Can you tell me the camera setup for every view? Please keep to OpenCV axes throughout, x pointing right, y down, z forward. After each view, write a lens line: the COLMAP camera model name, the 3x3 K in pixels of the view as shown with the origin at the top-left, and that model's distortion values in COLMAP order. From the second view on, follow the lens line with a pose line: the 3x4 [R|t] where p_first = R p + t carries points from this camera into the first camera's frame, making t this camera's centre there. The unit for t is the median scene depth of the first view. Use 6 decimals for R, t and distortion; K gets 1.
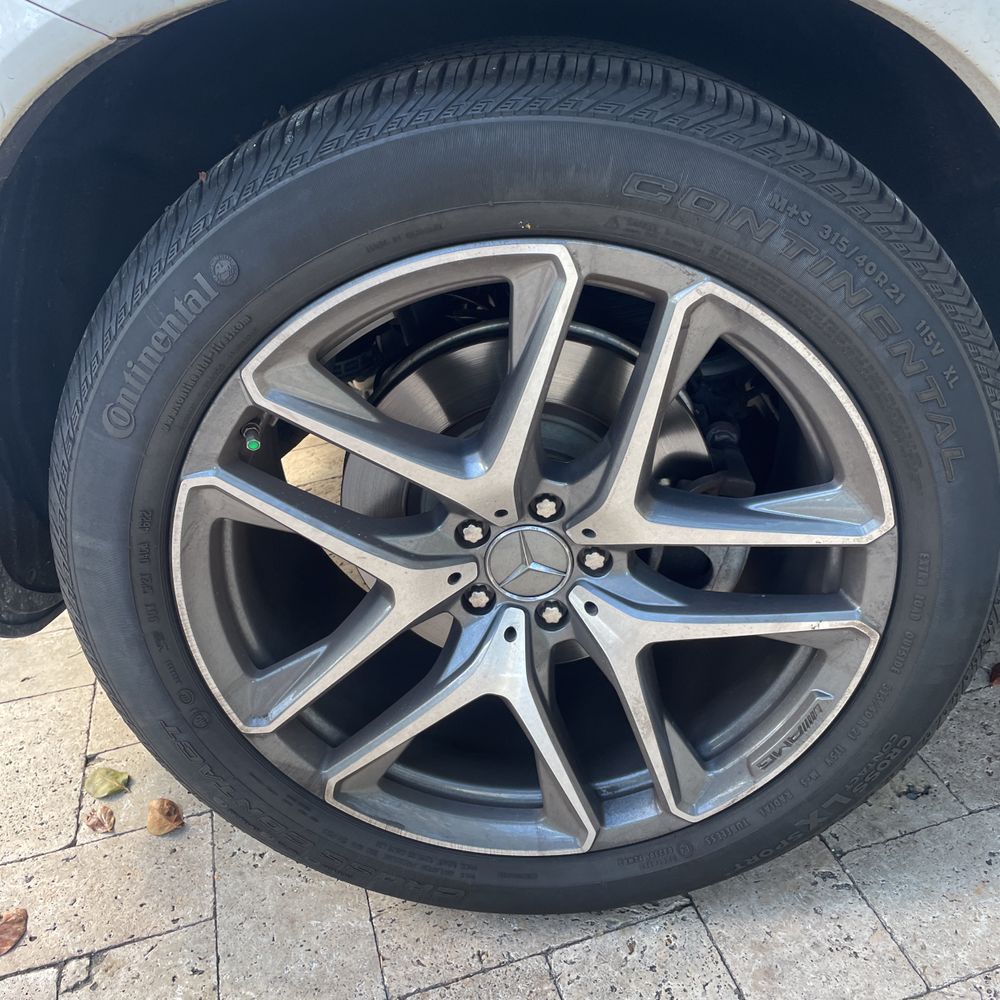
lens RADIAL K [[1008.9, 0, 499.5], [0, 1008.9, 516.2], [0, 0, 1]] dist [0.108497, -0.162588]
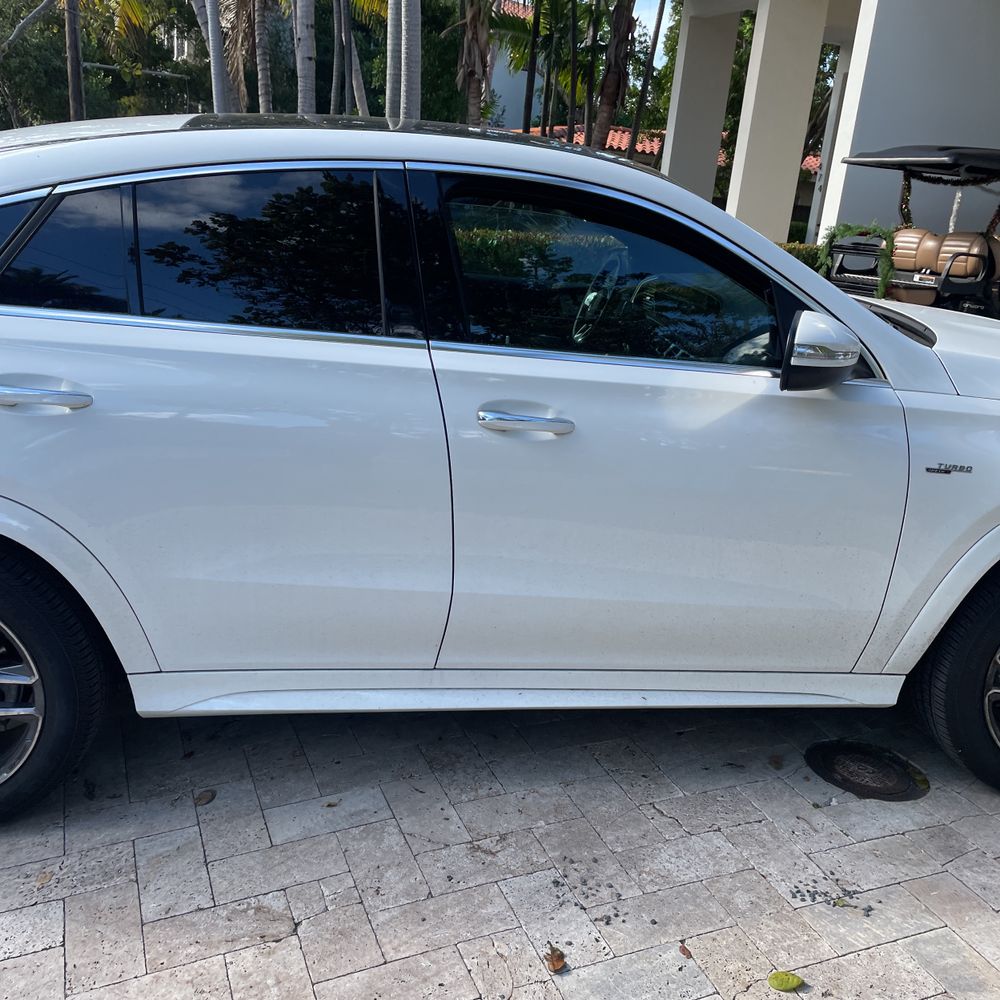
lens RADIAL K [[1008.9, 0, 499.5], [0, 1008.9, 516.2], [0, 0, 1]] dist [0.108497, -0.162588]
pose [[0.984993, 0.076188, 0.154871, 1.141831], [-0.045579, 0.980267, -0.192350, 0.055339], [-0.166470, 0.182404, 0.969029, -2.129856]]
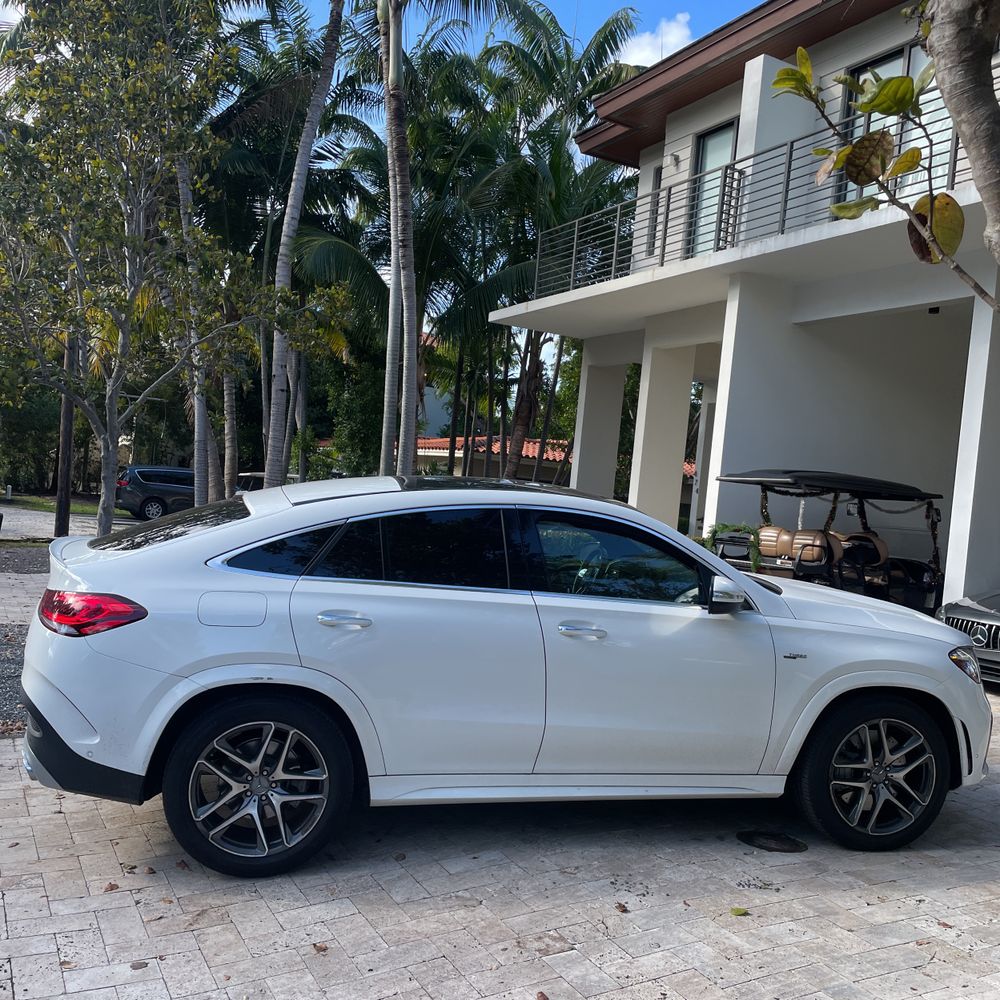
lens RADIAL K [[1018.1, 0, 513.6], [0, 1018.1, 523.7], [0, 0, 1]] dist [0.127527, -0.228526]
pose [[0.963331, 0.112602, 0.243544, -0.154594], [0.008979, 0.893642, -0.448691, 1.219703], [-0.268164, 0.434425, 0.859862, -4.390515]]
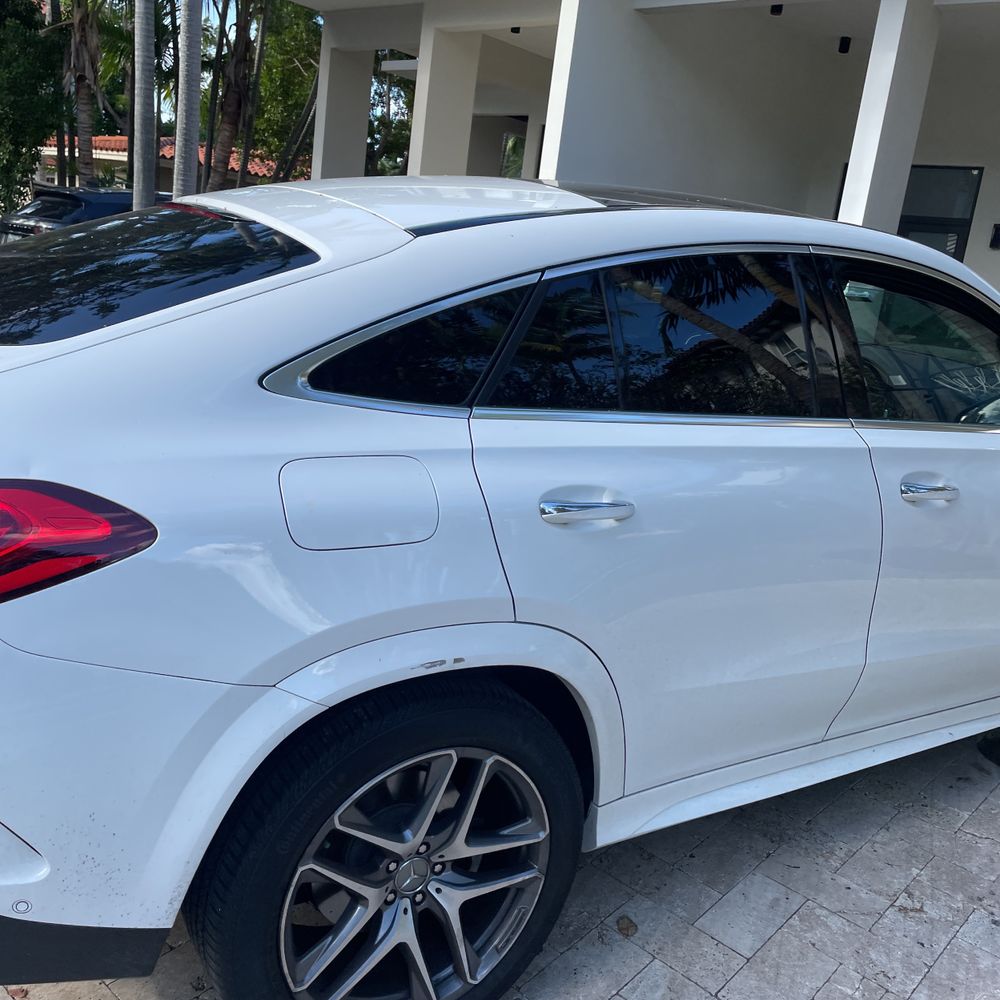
lens RADIAL K [[1014.3, 0, 494.0], [0, 1014.3, 498.4], [0, 0, 1]] dist [0.143069, -0.233559]
pose [[0.827372, 0.004514, 0.561637, -1.145016], [0.133298, 0.969819, -0.204161, -0.282874], [-0.545608, 0.243783, 0.801799, -1.176797]]
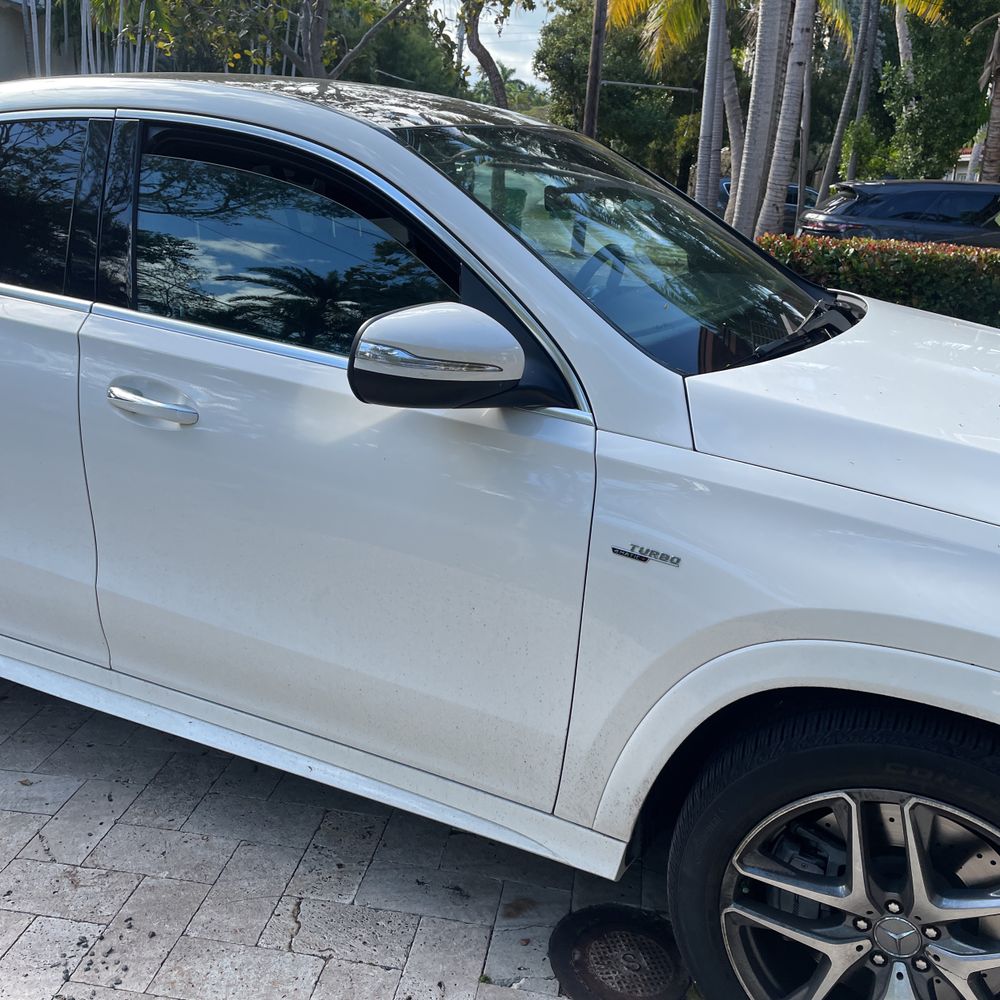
lens RADIAL K [[1001.4, 0, 536.0], [0, 1001.4, 514.7], [0, 0, 1]] dist [0.097914, -0.151947]
pose [[0.908757, 0.246837, -0.336500, 3.369326], [-0.301009, 0.946188, -0.118839, -0.499919], [0.289058, 0.209285, 0.934155, -1.380084]]
